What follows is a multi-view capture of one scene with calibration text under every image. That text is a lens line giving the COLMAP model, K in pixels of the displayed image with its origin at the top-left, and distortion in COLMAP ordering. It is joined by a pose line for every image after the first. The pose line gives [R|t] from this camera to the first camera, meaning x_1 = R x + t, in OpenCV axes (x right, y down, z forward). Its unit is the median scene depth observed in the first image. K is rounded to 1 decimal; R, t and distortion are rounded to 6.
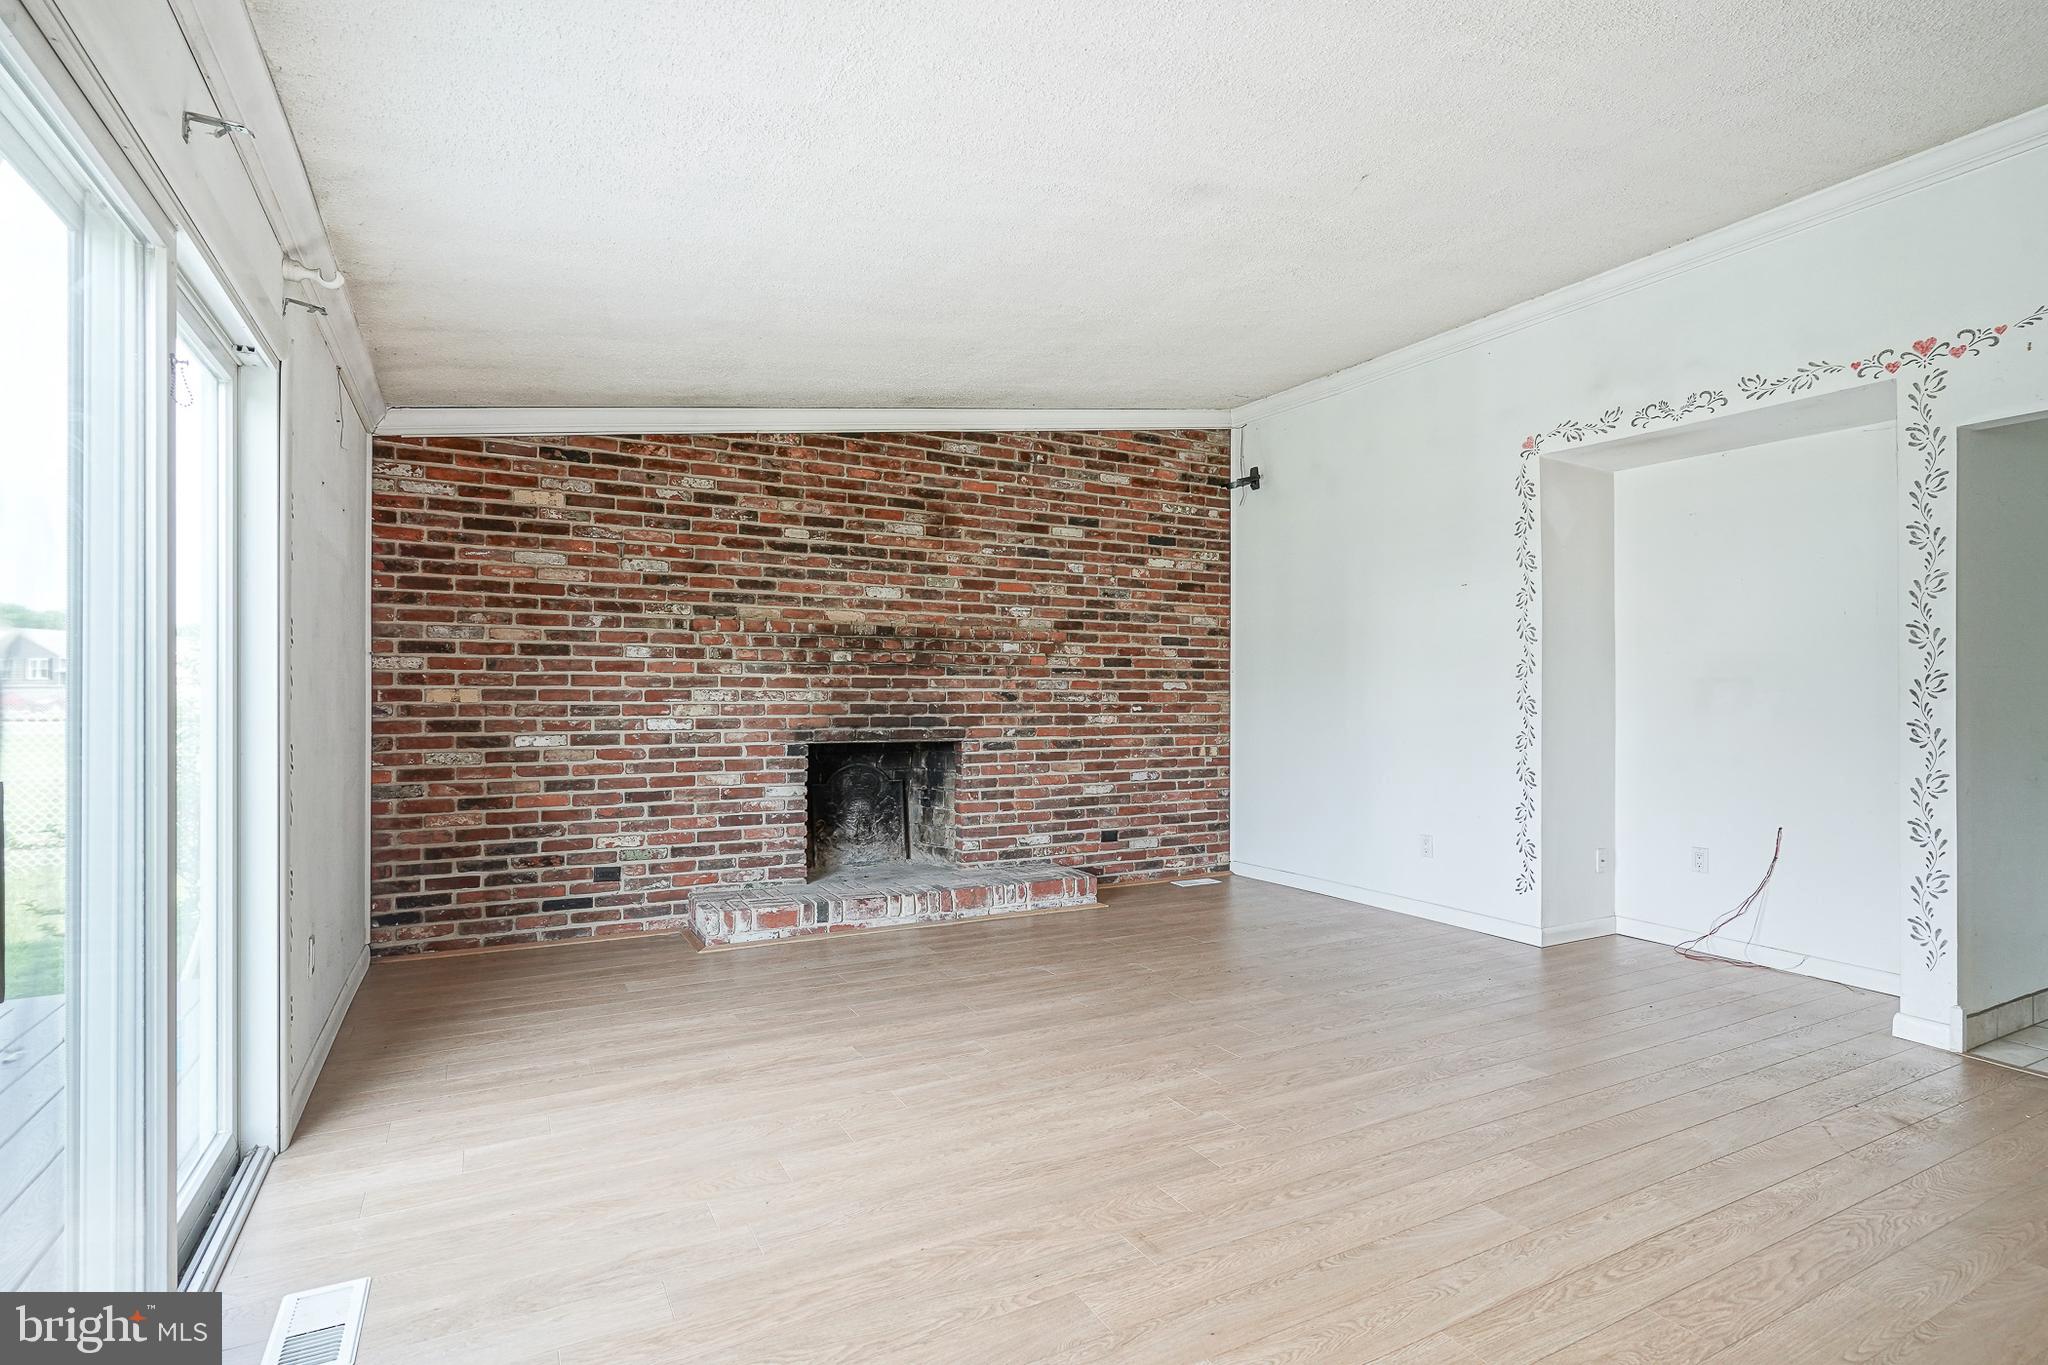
lens RADIAL K [[996.9, 0, 1014.5], [0, 996.9, 696.4], [0, 0, 1]] dist [-0.011547, 0.005788]
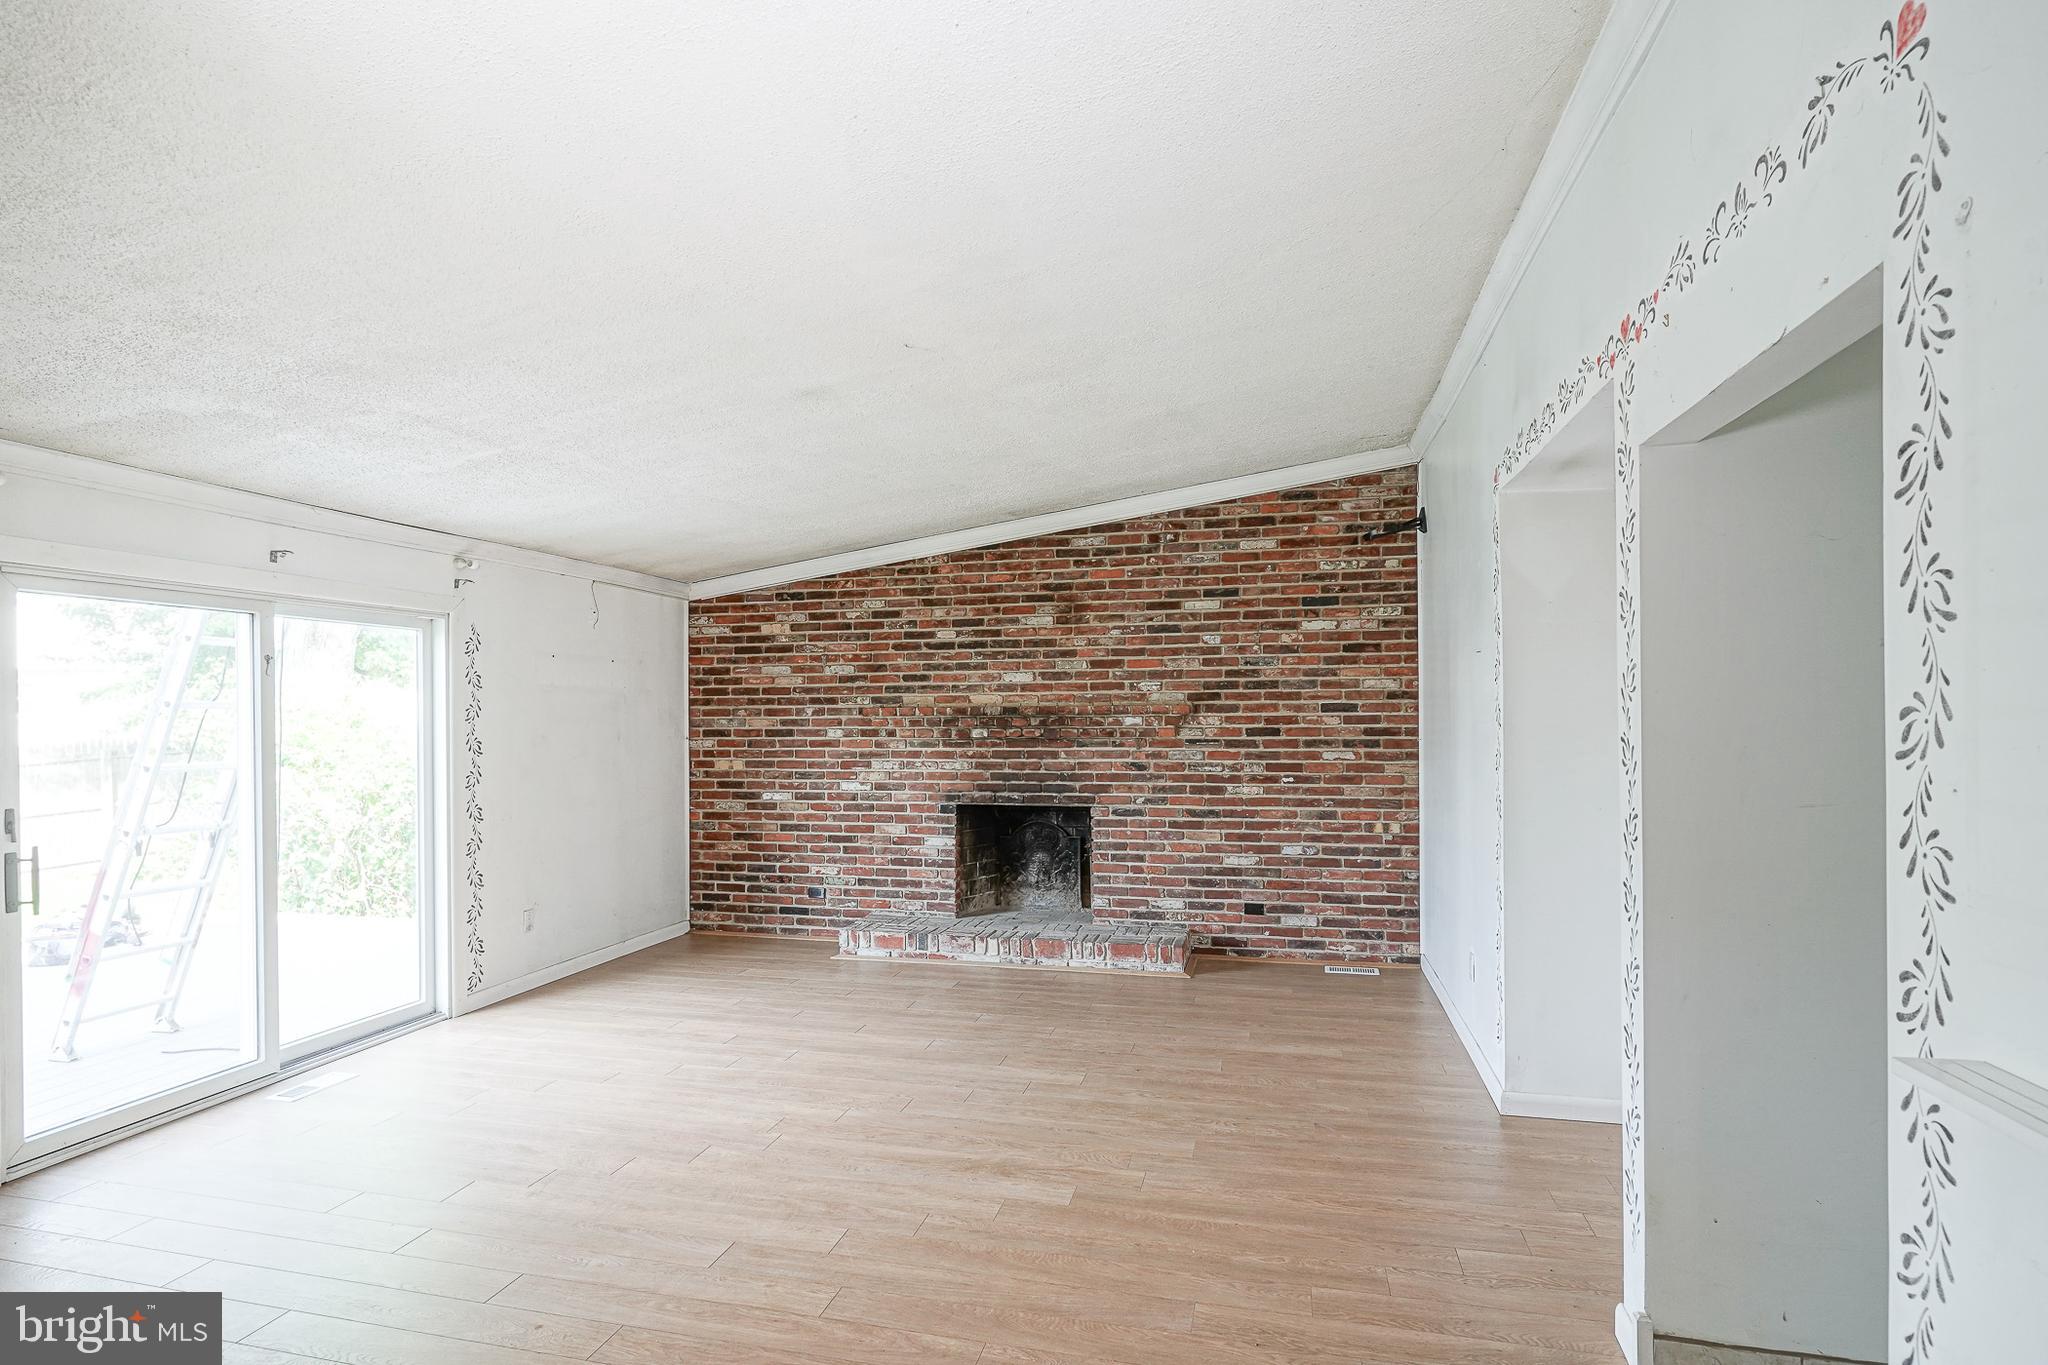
lens RADIAL K [[996.9, 0, 1041.6], [0, 996.9, 716.6], [0, 0, 1]] dist [-0.011547, 0.005788]
pose [[0.749457, -0.008263, -0.662001, 0.686409], [0.008430, 0.999960, -0.002937, -0.056232], [0.661999, -0.003380, 0.749497, 0.147447]]
